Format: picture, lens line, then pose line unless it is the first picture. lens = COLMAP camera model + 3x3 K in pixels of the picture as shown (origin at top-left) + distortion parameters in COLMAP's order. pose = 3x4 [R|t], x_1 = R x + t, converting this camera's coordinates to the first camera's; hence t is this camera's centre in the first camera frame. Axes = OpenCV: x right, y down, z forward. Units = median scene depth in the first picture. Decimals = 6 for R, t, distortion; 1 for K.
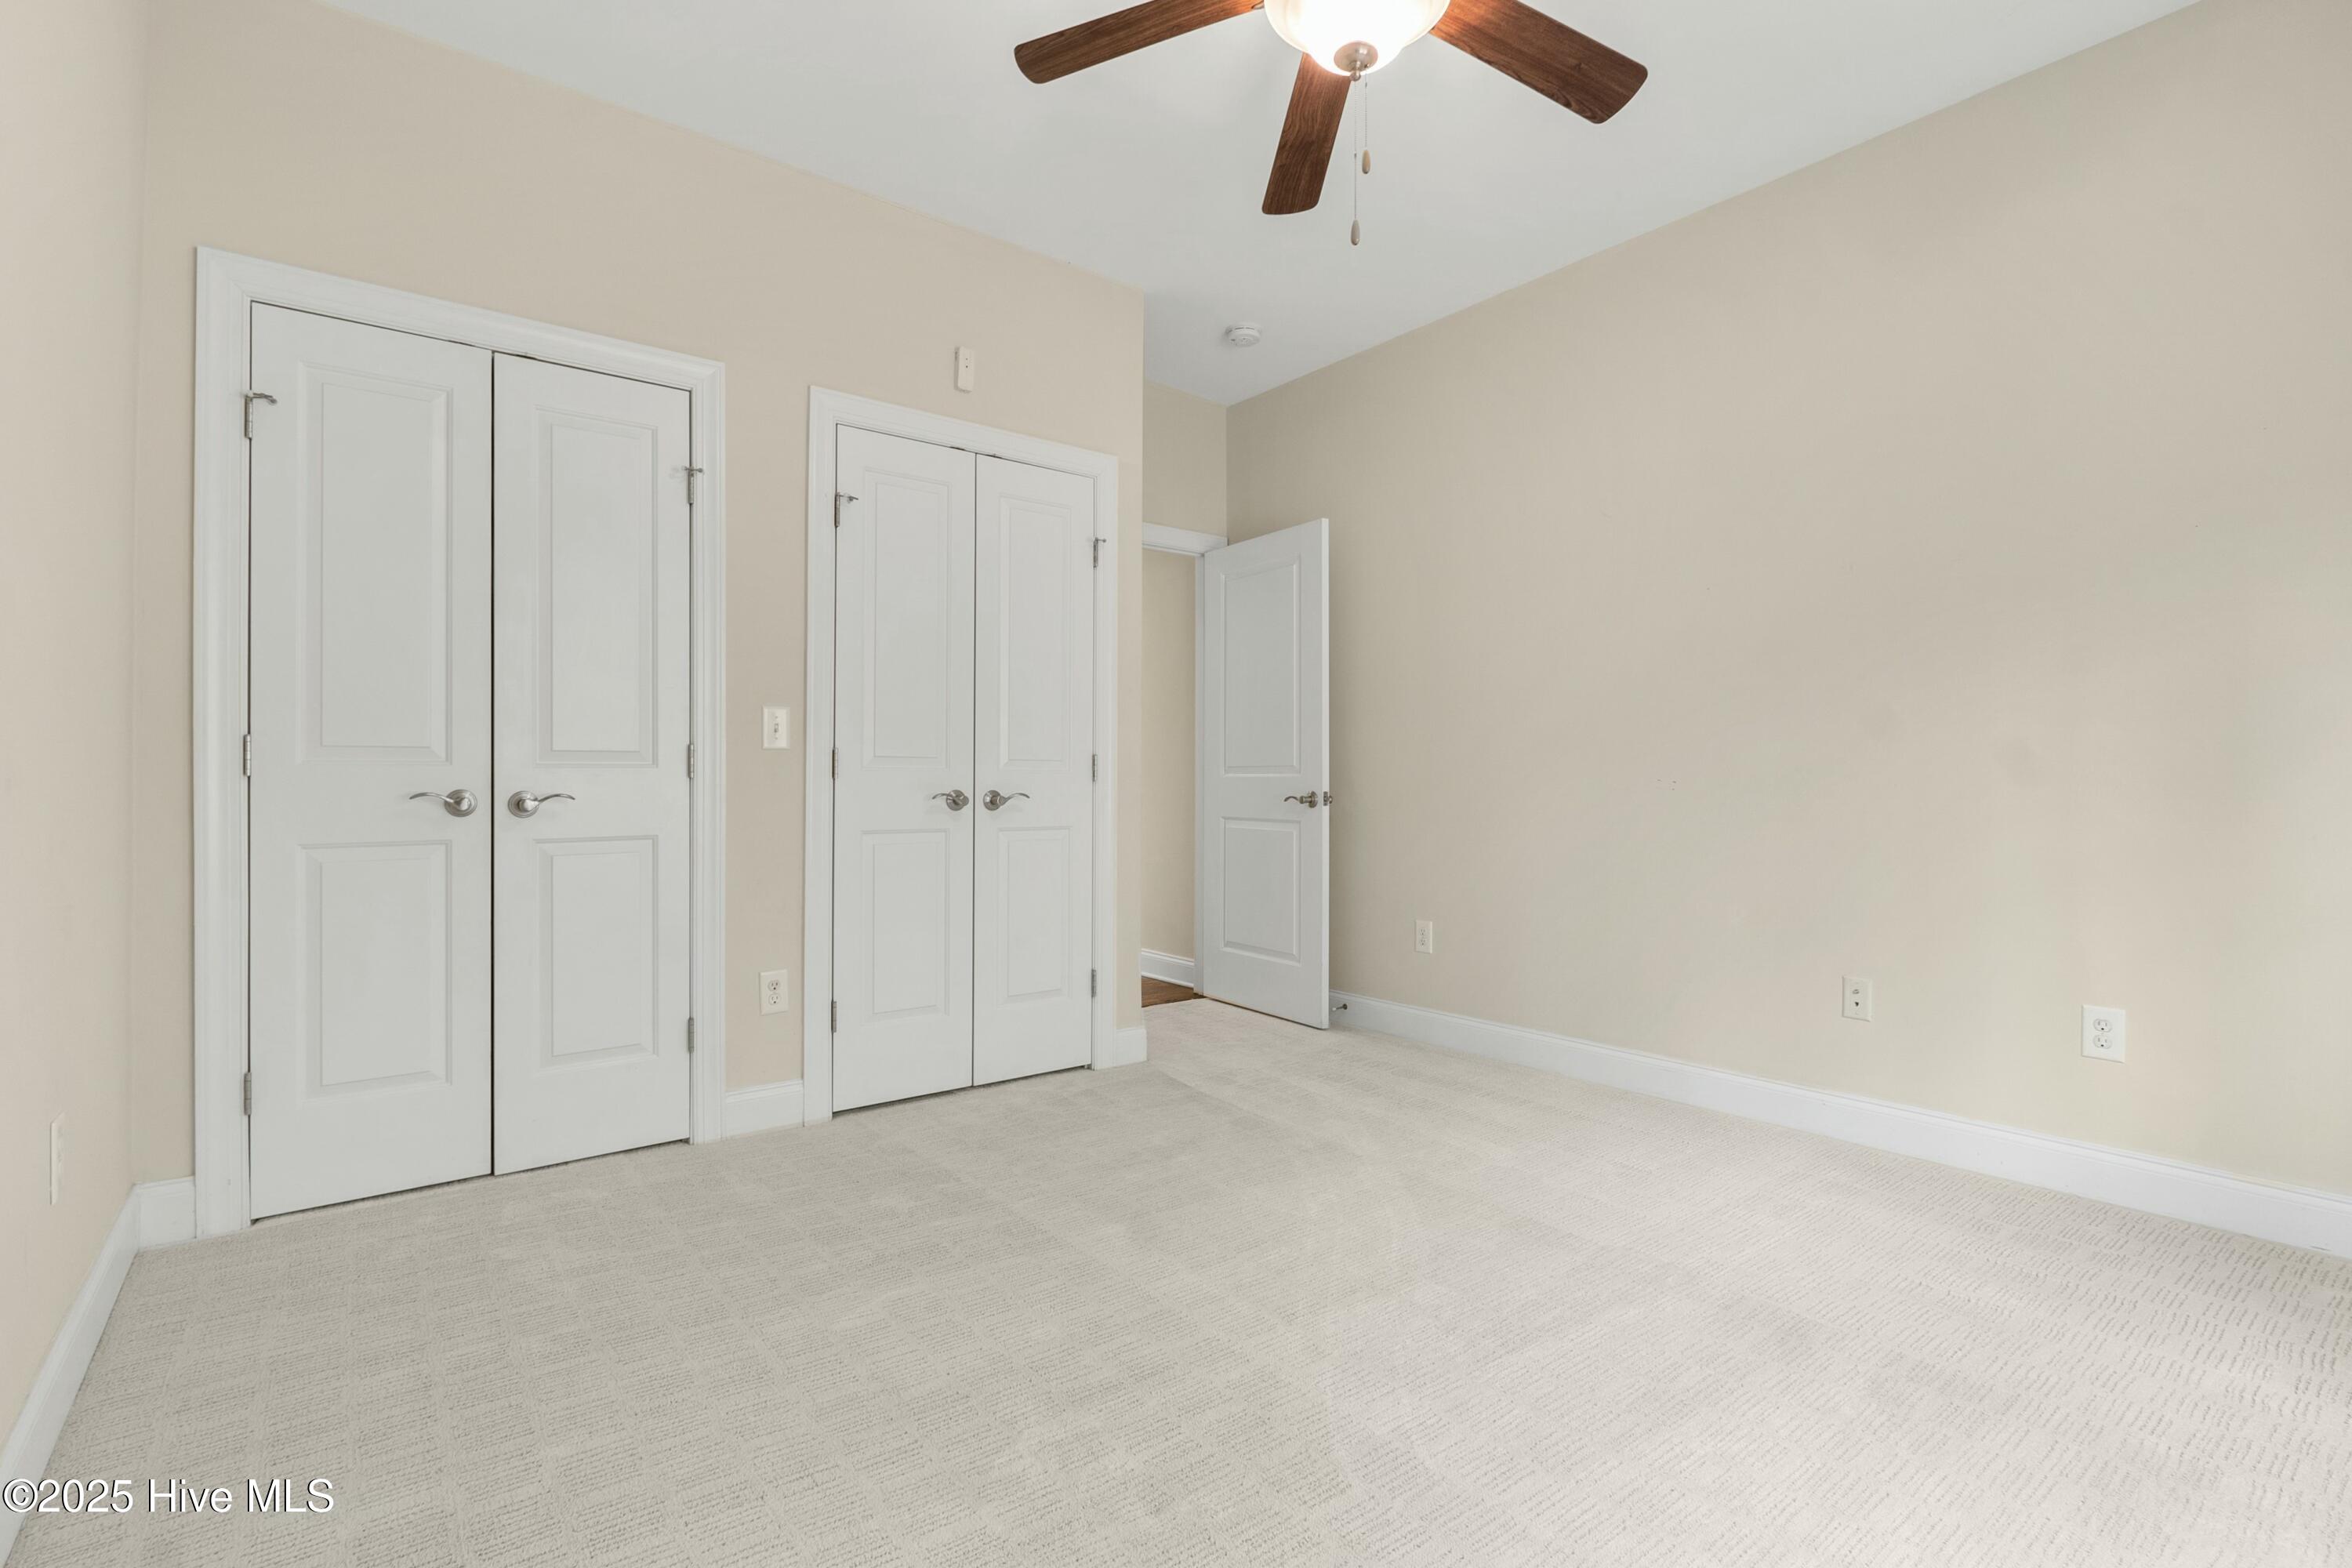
lens RADIAL K [[1109.1, 0, 1182.7], [0, 1109.1, 793.4], [0, 0, 1]] dist [-0.000125, -0.000120]
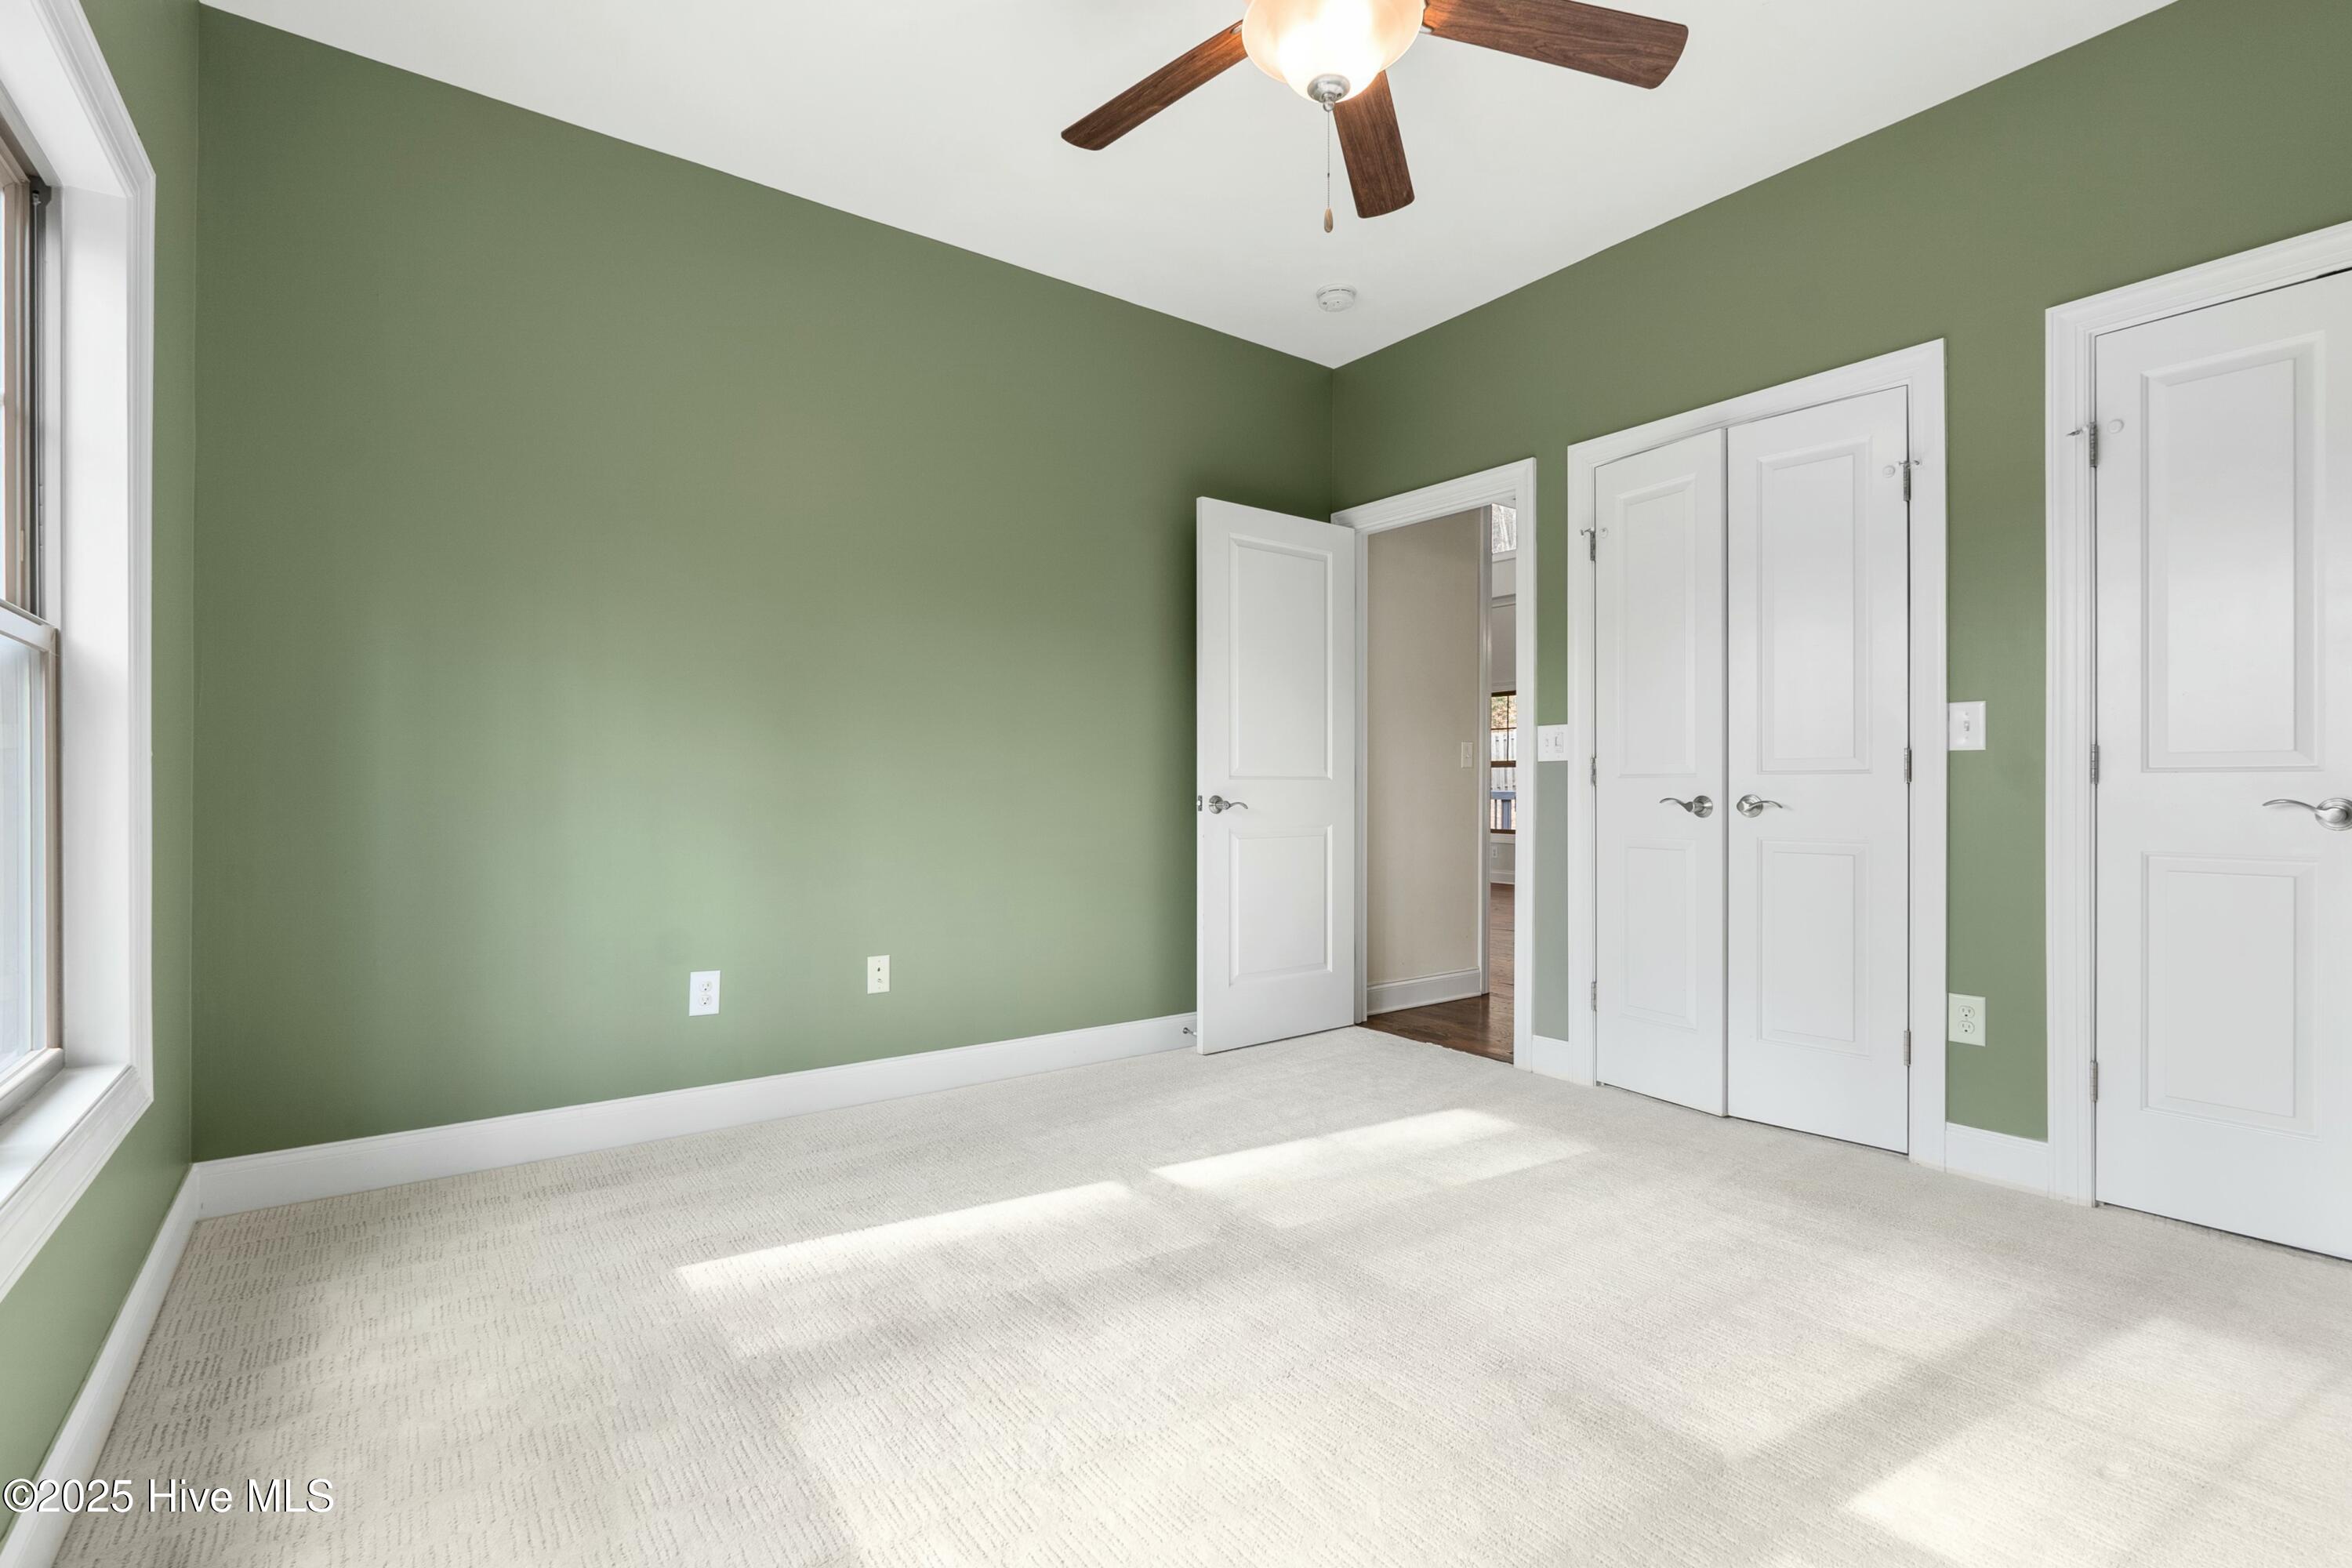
lens RADIAL K [[1109.1, 0, 1182.7], [0, 1109.1, 793.4], [0, 0, 1]] dist [-0.000125, -0.000120]
pose [[-0.032379, 0.001843, -0.999474, 0.612464], [-0.000306, 0.999998, 0.001854, -0.005581], [0.999476, 0.000365, -0.032379, 0.450059]]
